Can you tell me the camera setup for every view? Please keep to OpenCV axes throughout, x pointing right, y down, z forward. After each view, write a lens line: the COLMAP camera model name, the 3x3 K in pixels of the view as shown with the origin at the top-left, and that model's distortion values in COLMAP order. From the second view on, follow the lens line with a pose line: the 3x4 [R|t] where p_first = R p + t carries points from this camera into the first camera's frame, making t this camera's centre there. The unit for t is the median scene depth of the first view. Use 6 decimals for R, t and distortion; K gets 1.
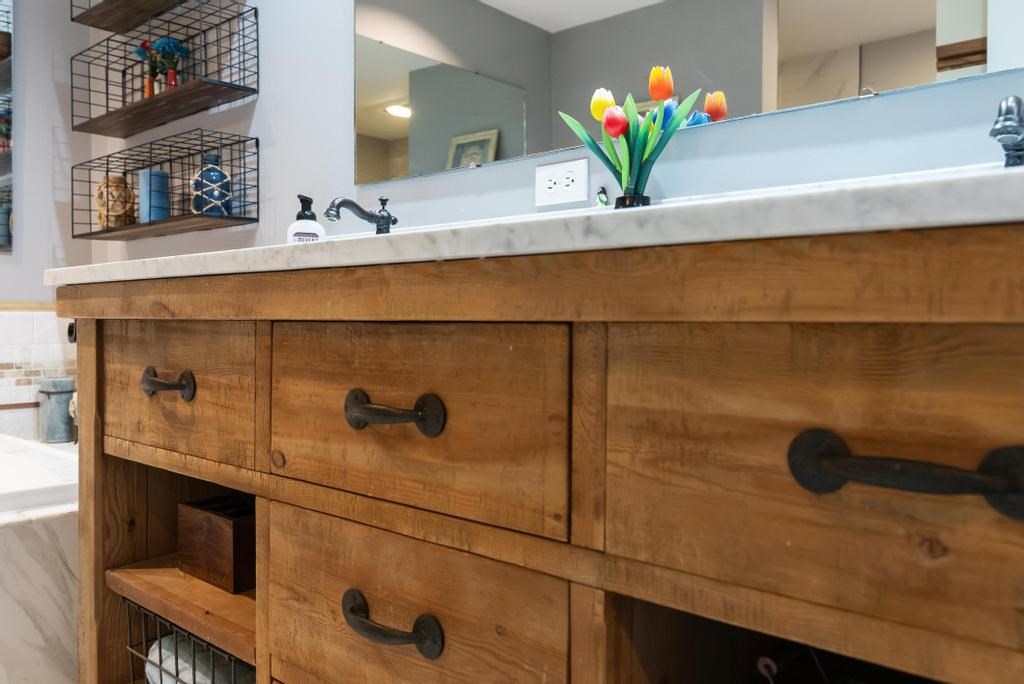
lens RADIAL K [[804.6, 0, 513.4], [0, 804.6, 332.8], [0, 0, 1]] dist [0.018509, -0.018866]
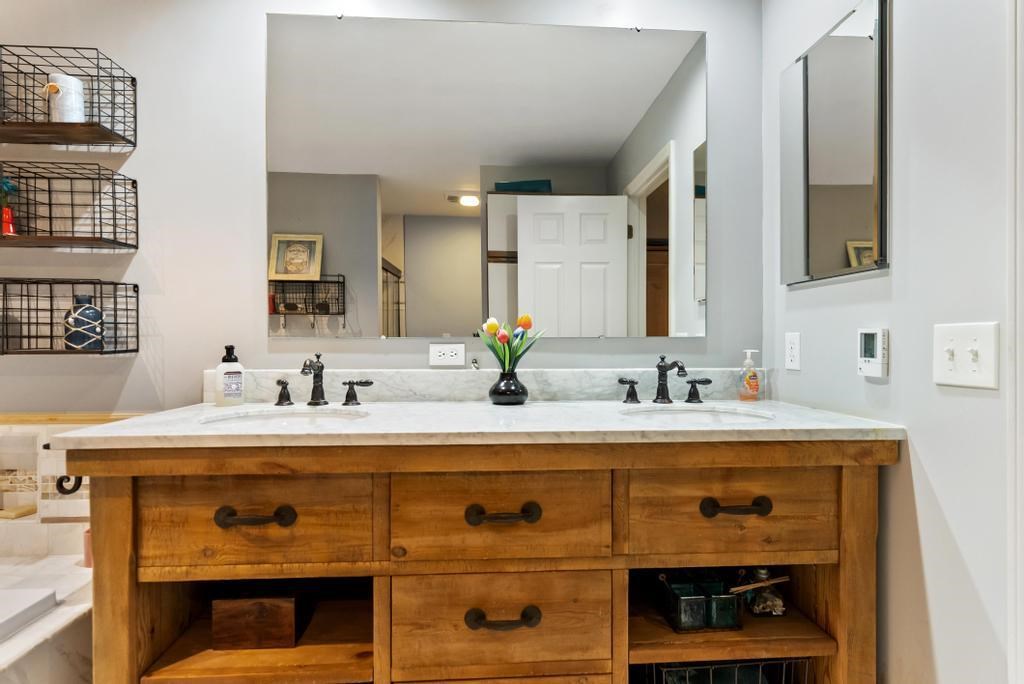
lens RADIAL K [[493.2, 0, 512.5], [0, 493.2, 346.1], [0, 0, 1]] dist [0.000308, 0.000318]
pose [[0.703639, -0.012352, 0.710450, -1.041619], [0.010590, 0.999920, 0.006897, -0.337258], [-0.710478, 0.002670, 0.703714, 0.127698]]
